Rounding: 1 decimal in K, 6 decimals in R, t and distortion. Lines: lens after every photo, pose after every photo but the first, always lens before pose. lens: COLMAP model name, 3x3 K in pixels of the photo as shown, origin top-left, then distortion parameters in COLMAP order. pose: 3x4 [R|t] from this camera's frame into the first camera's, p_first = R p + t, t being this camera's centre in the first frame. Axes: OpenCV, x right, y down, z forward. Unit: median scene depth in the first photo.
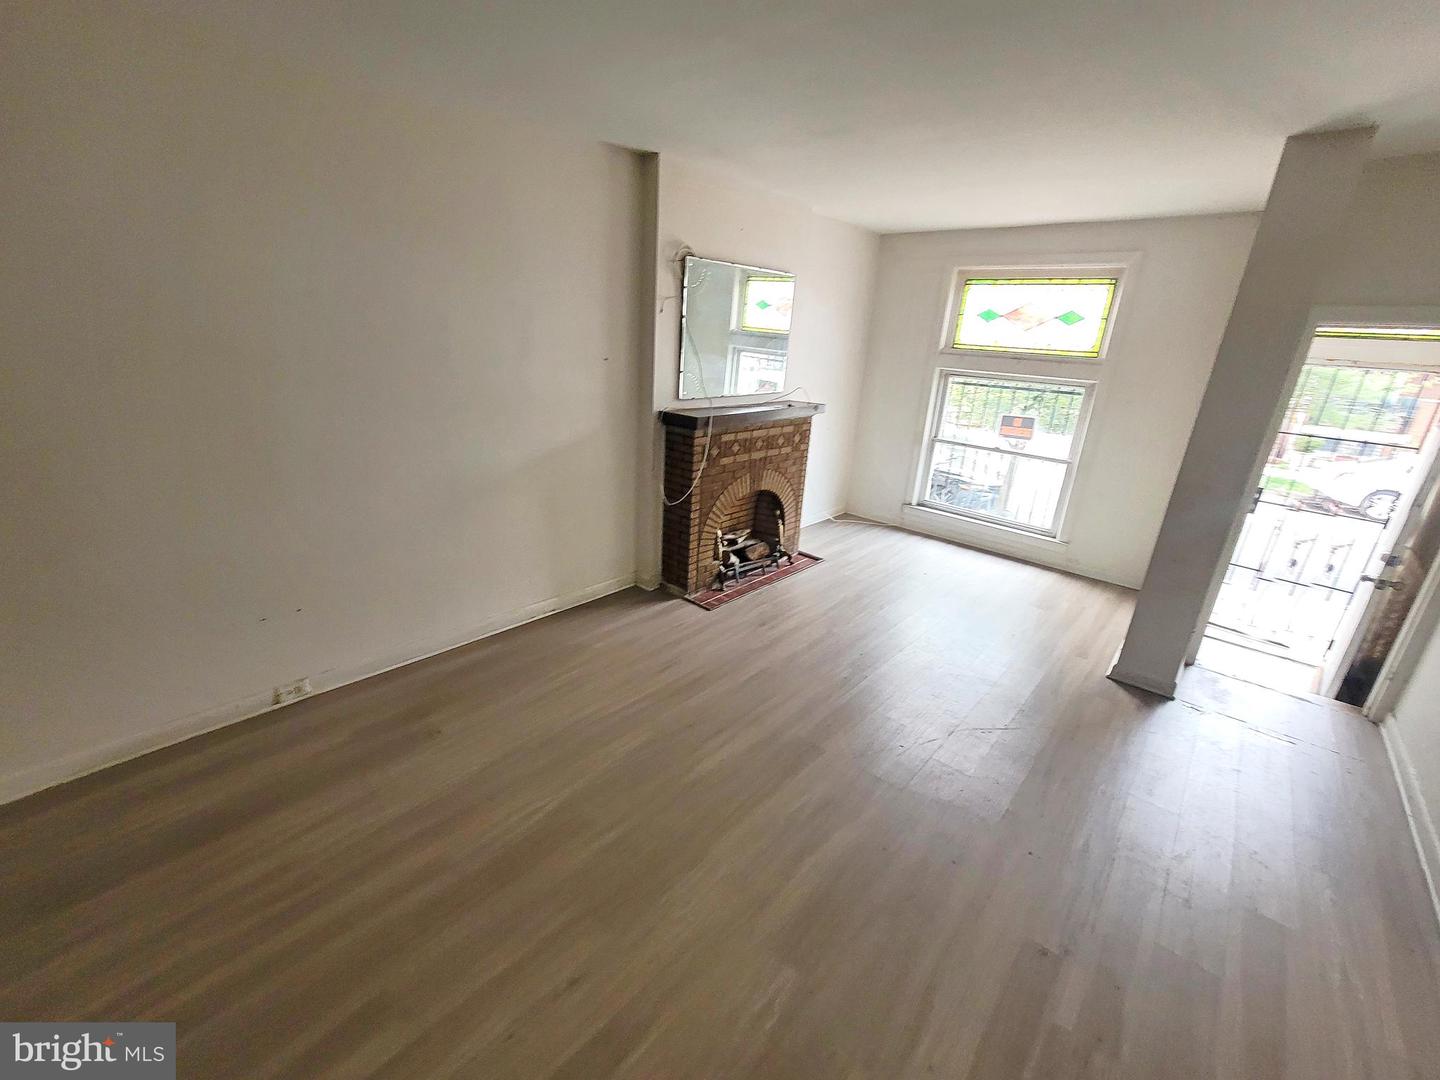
lens RADIAL K [[588.2, 0, 728.9], [0, 588.2, 537.8], [0, 0, 1]] dist [-0.002957, -0.000086]
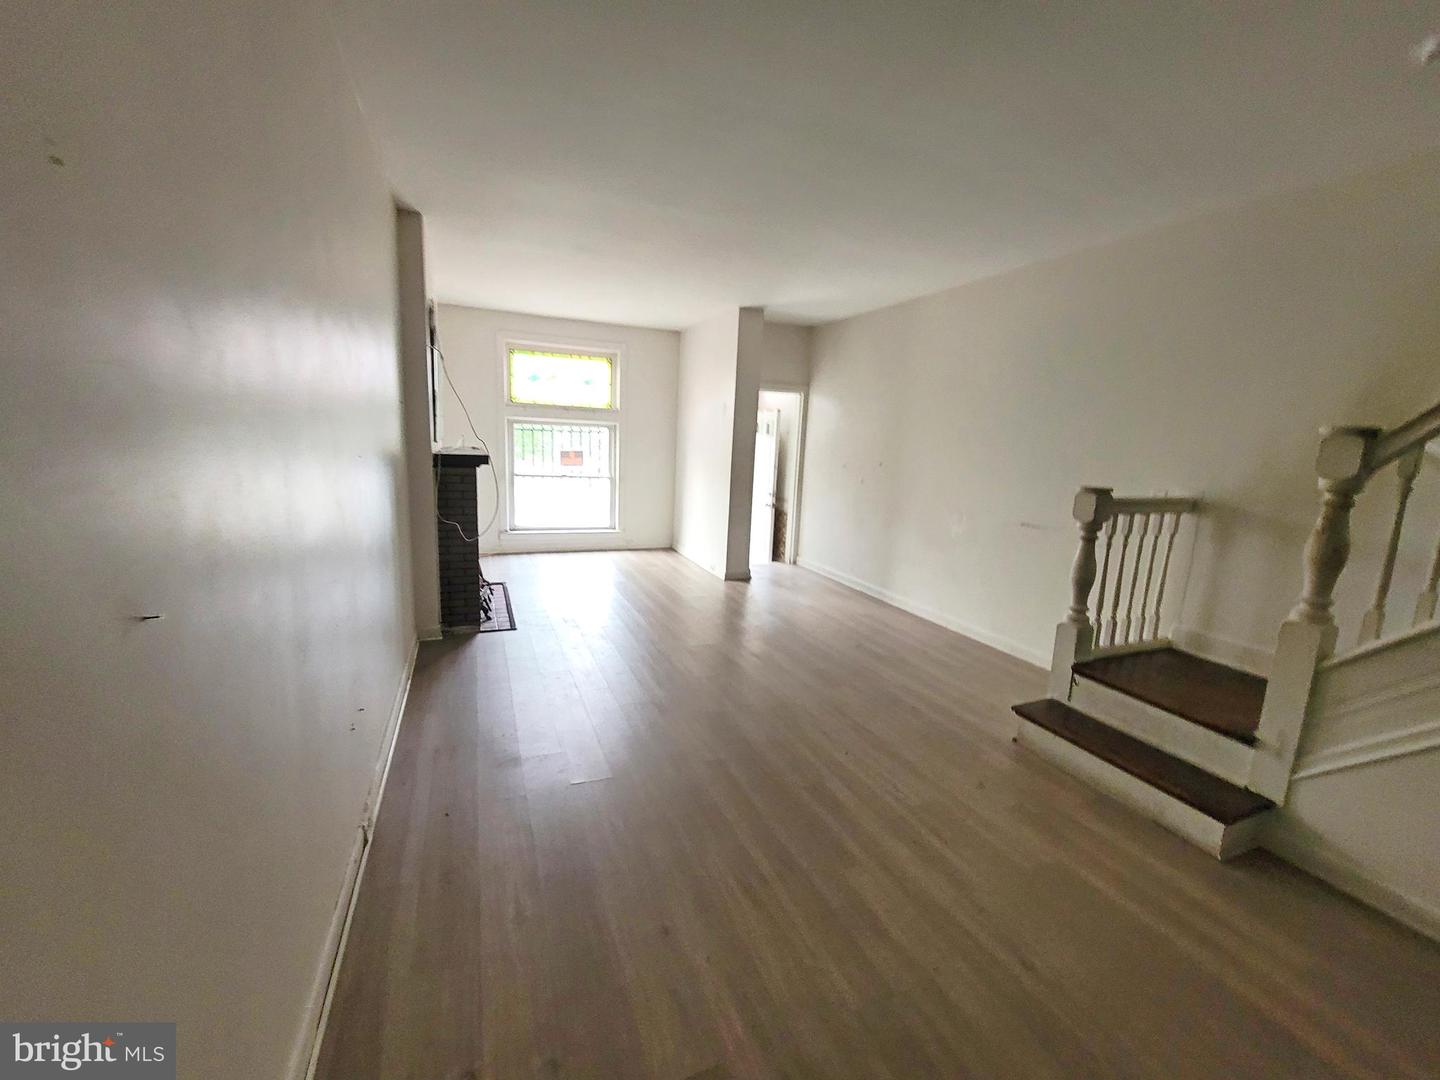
lens RADIAL K [[588.2, 0, 711.6], [0, 588.2, 548.2], [0, 0, 1]] dist [-0.002957, -0.000086]
pose [[0.438584, -0.200241, 0.876098, -0.660023], [0.273585, 0.958339, 0.082079, -0.010257], [-0.856035, 0.203688, 0.475095, 0.114346]]
